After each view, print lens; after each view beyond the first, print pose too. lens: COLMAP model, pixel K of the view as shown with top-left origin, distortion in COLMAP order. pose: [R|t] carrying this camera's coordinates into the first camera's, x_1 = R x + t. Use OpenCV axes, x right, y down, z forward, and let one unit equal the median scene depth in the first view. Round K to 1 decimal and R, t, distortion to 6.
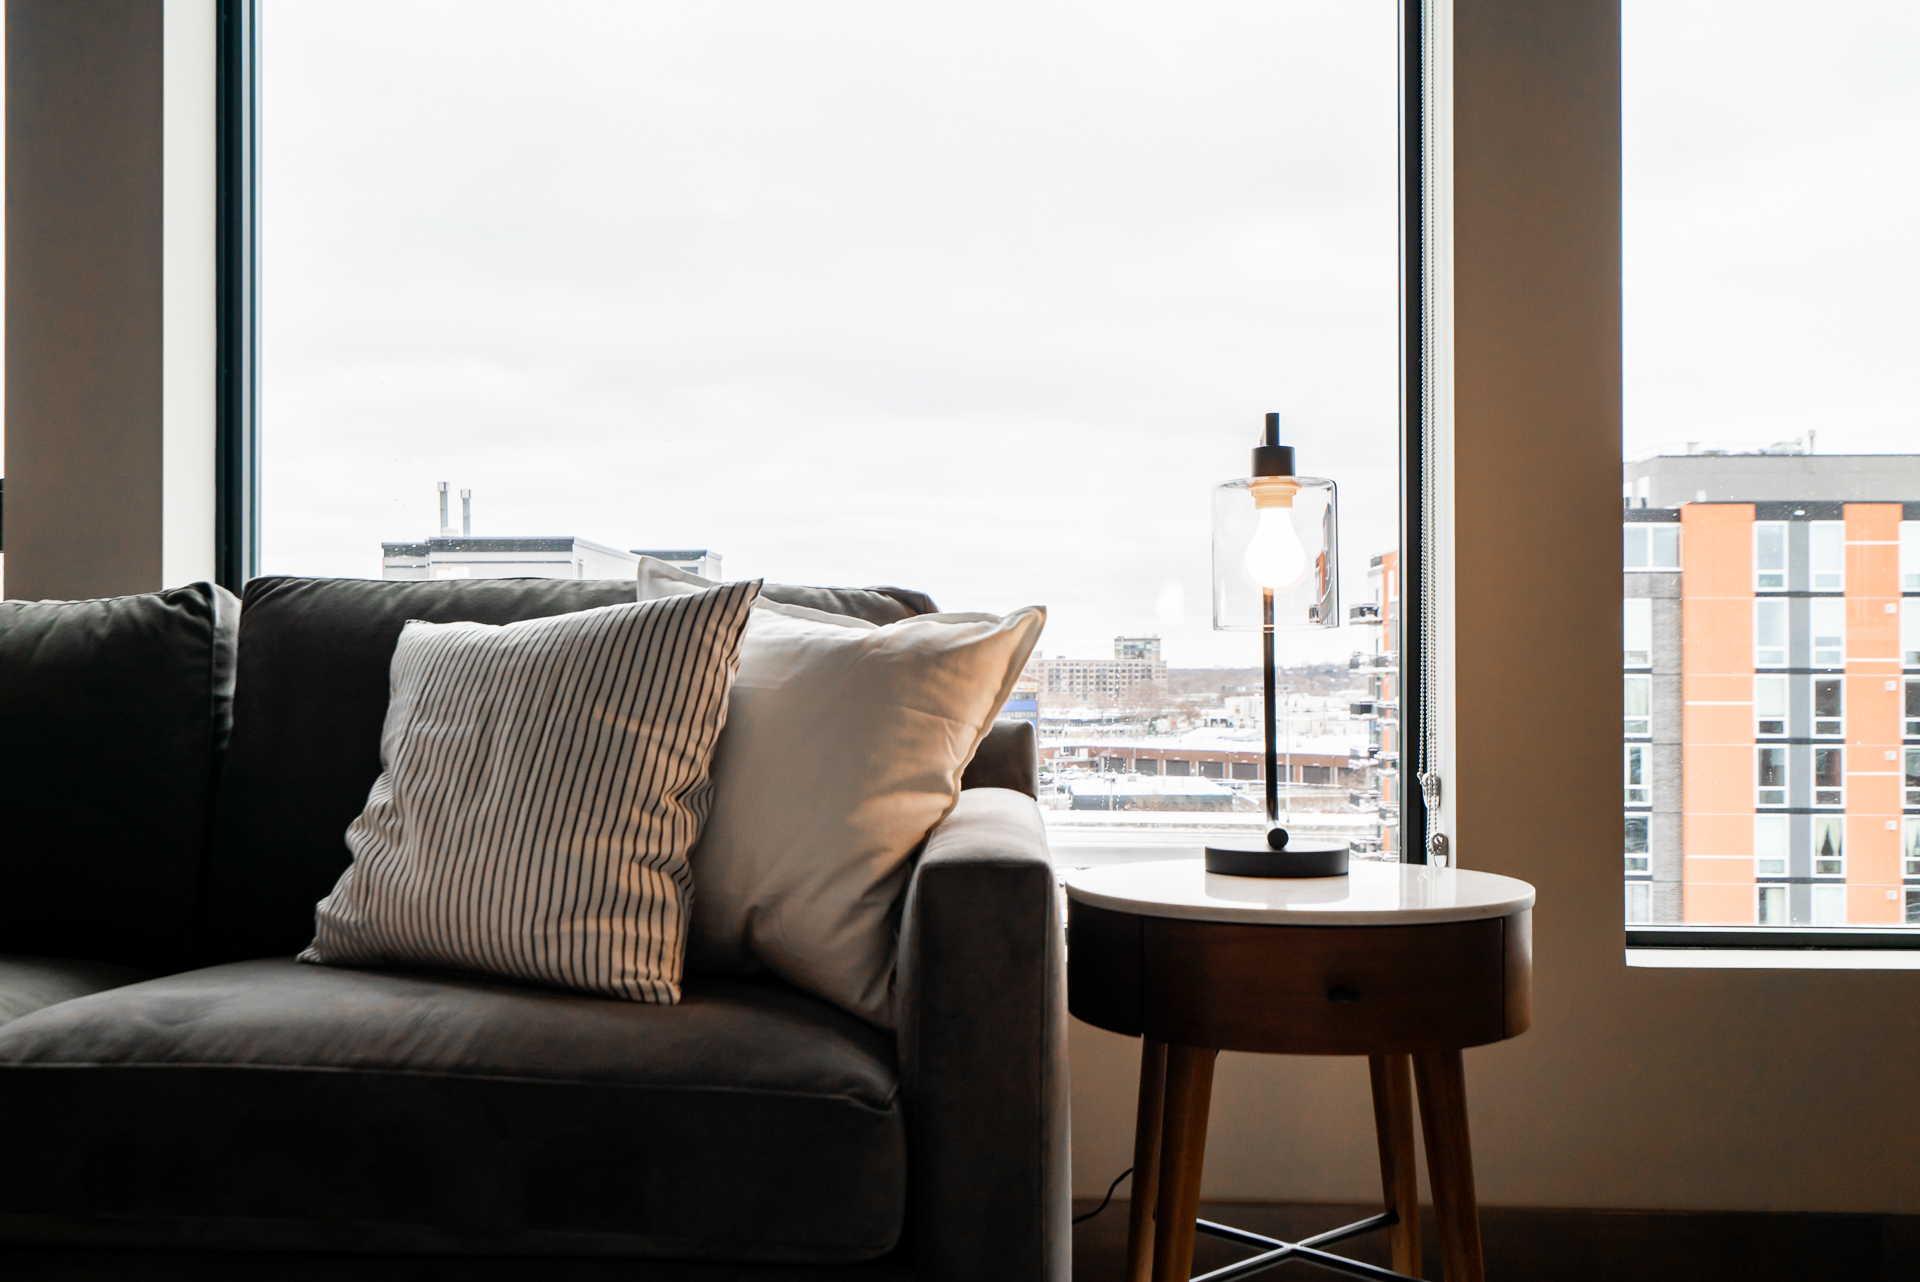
lens RADIAL K [[1904.4, 0, 960.0], [0, 1904.4, 641.0], [0, 0, 1]] dist [0.014437, 0.001942]
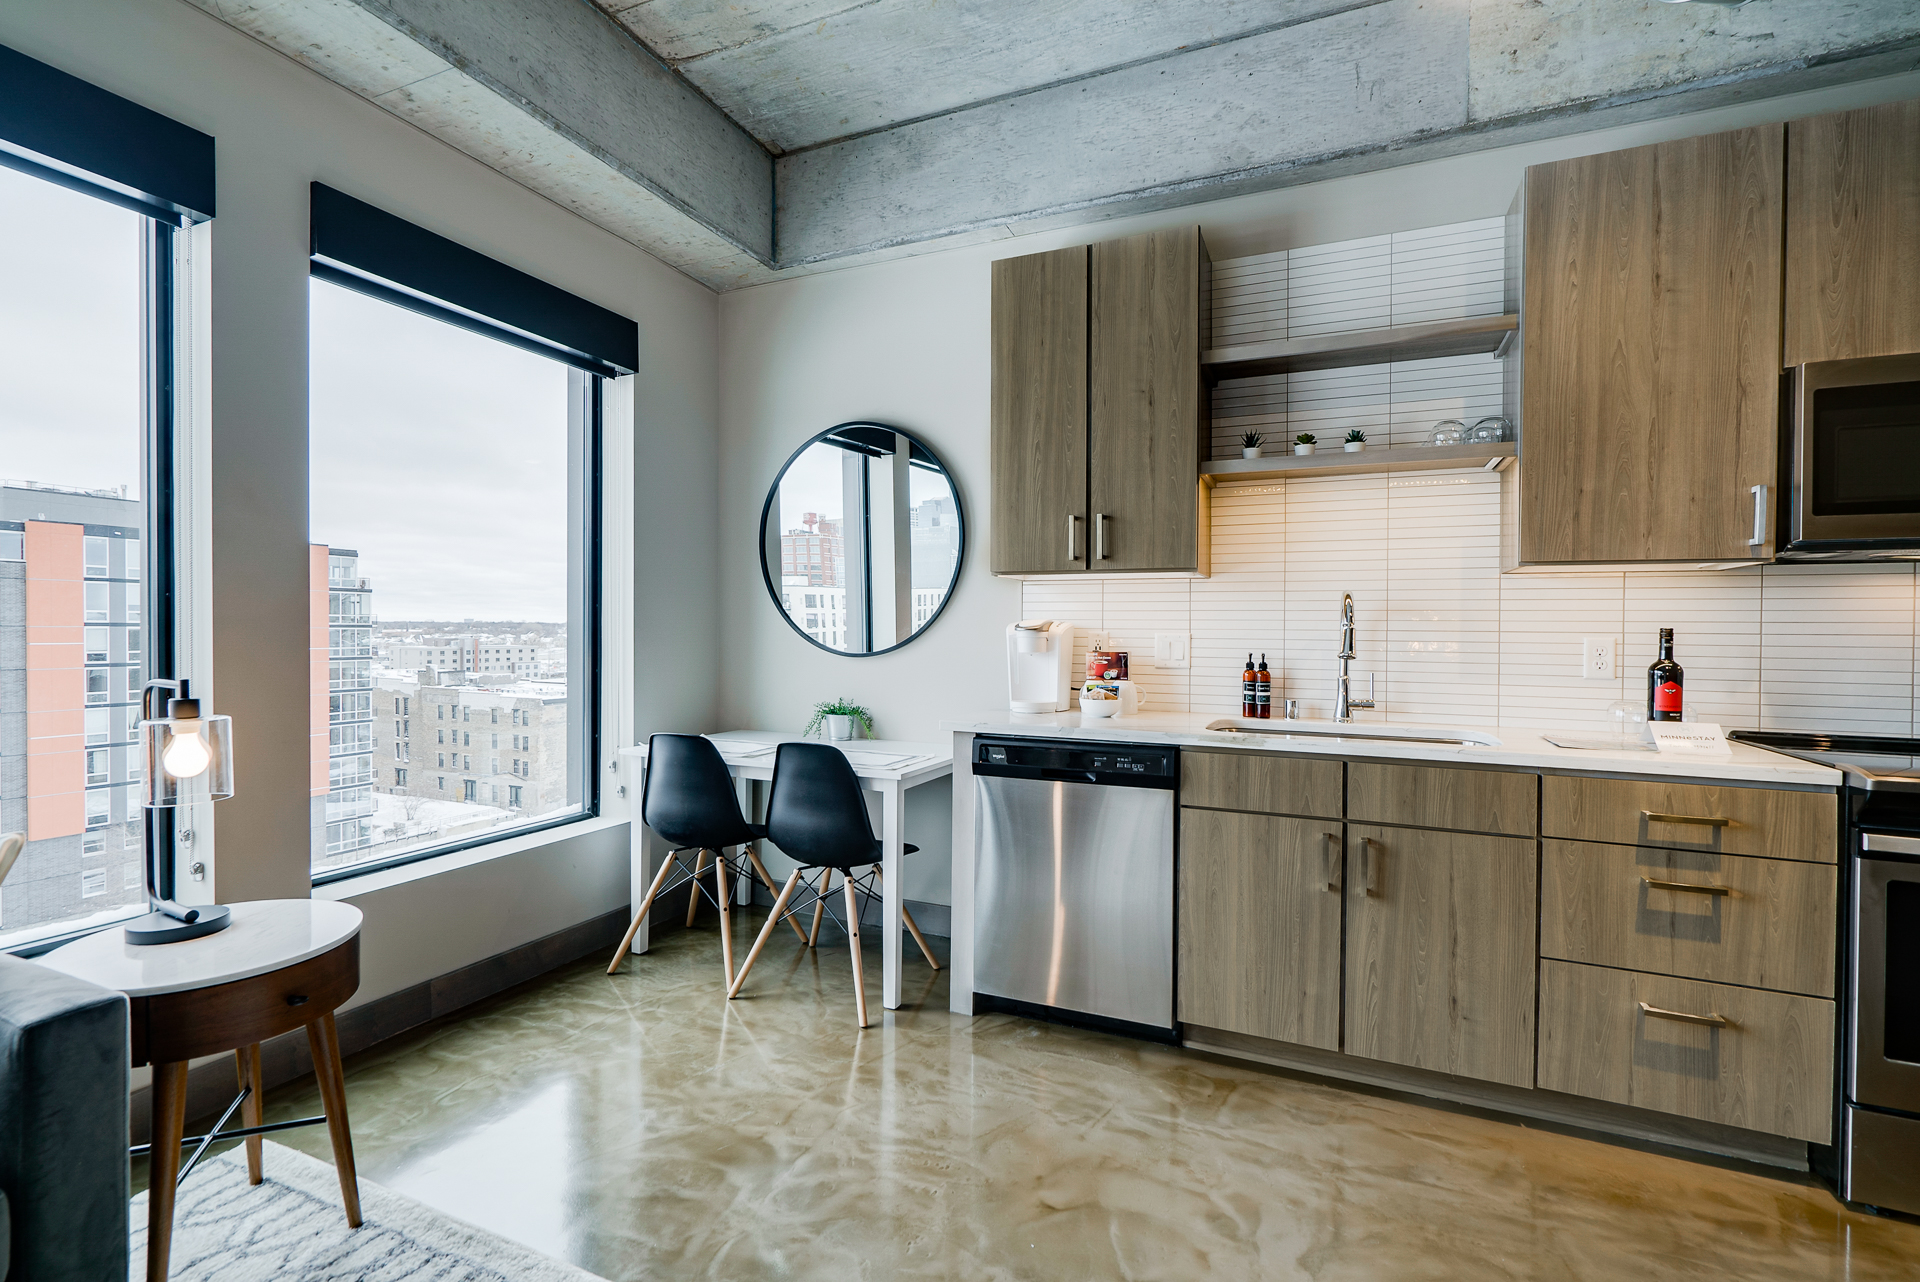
lens RADIAL K [[865.8, 0, 949.3], [0, 865.8, 638.5], [0, 0, 1]] dist [-0.007082, 0.000994]
pose [[0.375603, -0.006871, 0.926755, -0.257688], [-0.023620, 0.999577, 0.016983, -0.165325], [-0.926480, -0.028269, 0.375281, 0.020496]]
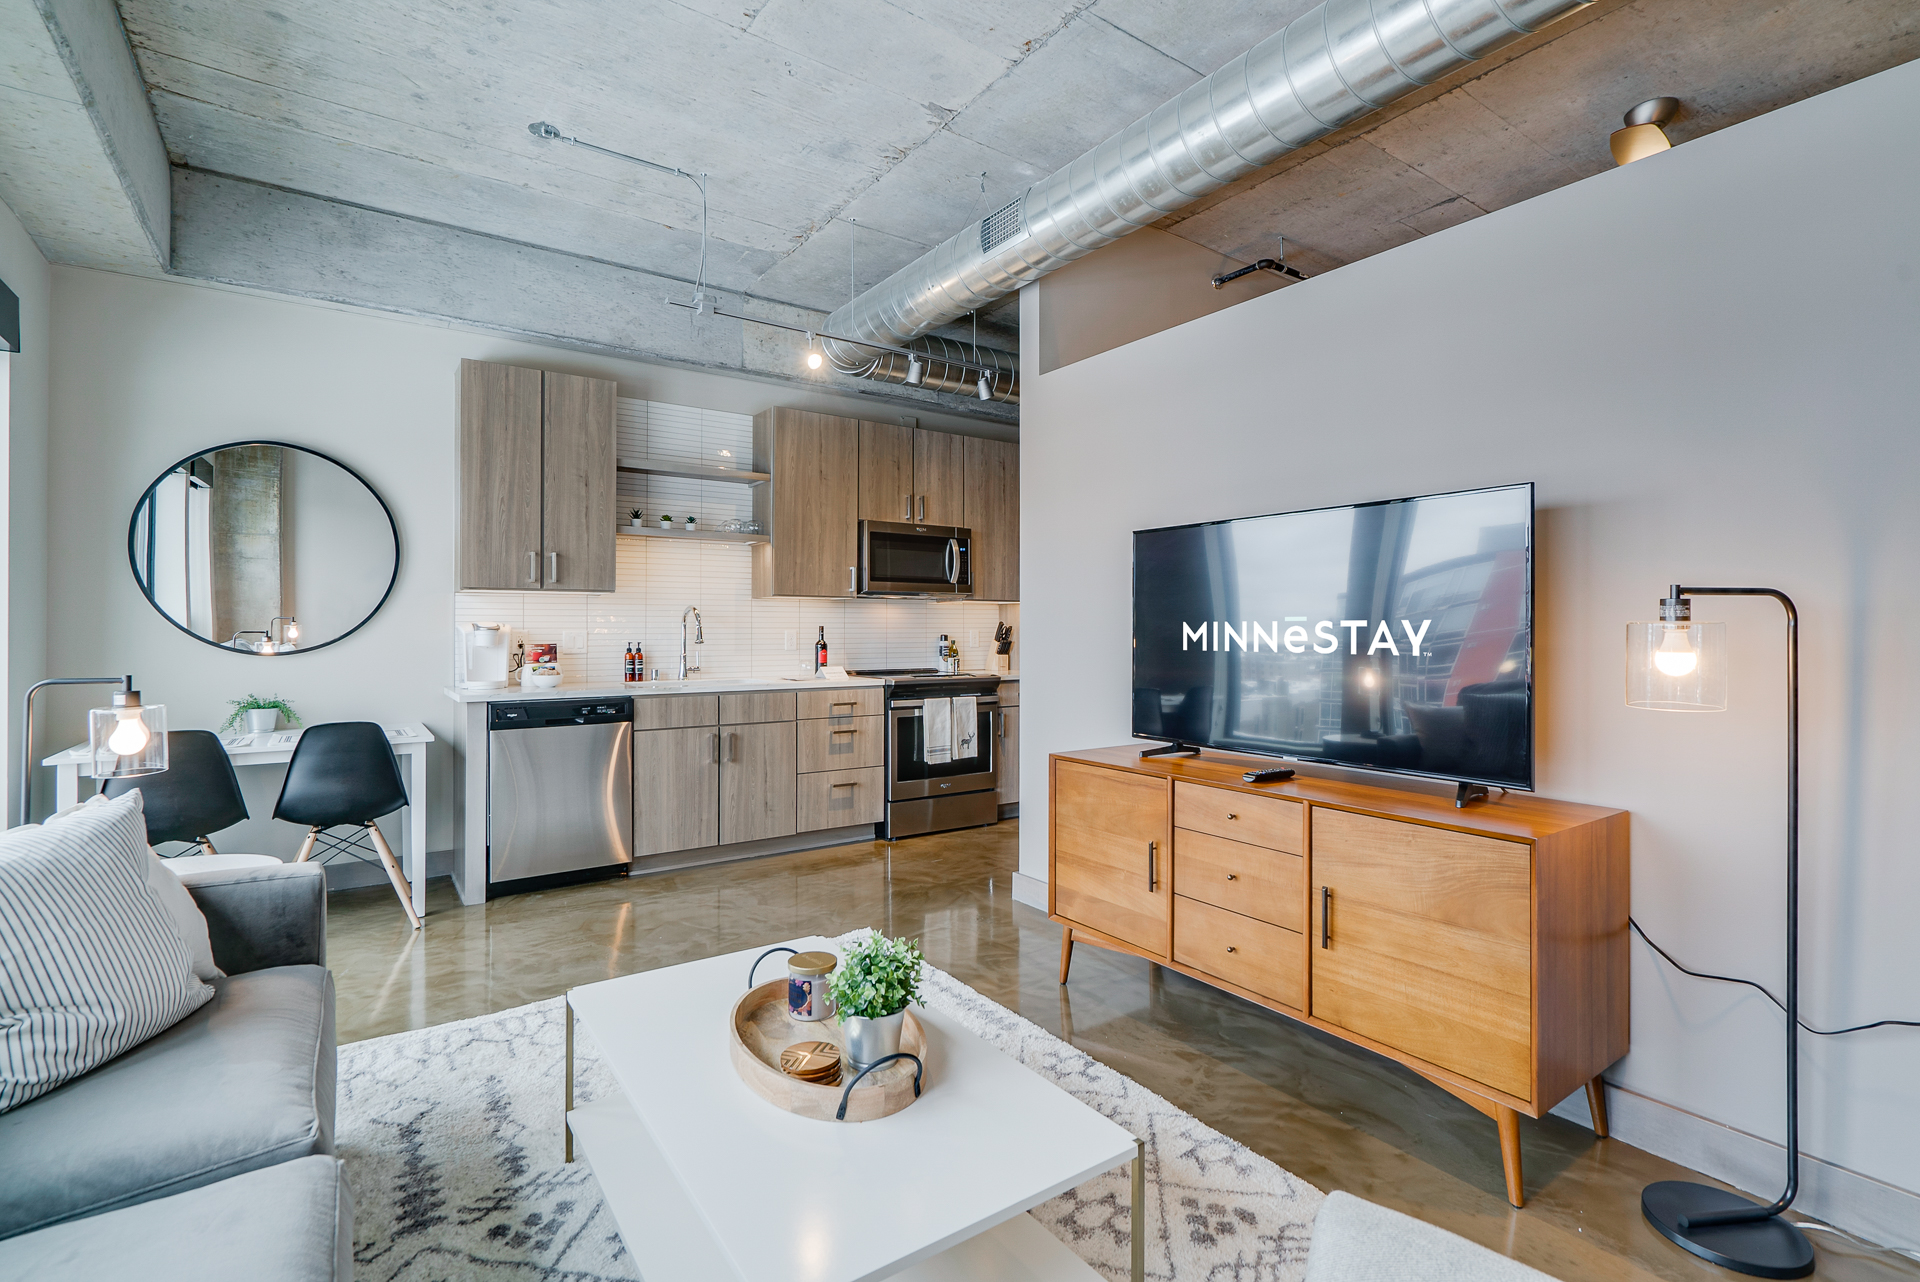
lens RADIAL K [[914.9, 0, 960.0], [0, 914.9, 641.0], [0, 0, 1]] dist [-0.001454, -0.000151]
pose [[-0.609295, -0.008565, 0.792898, -1.092821], [-0.011002, 0.999937, 0.002348, -0.150654], [-0.792868, -0.007293, -0.609350, 0.760706]]
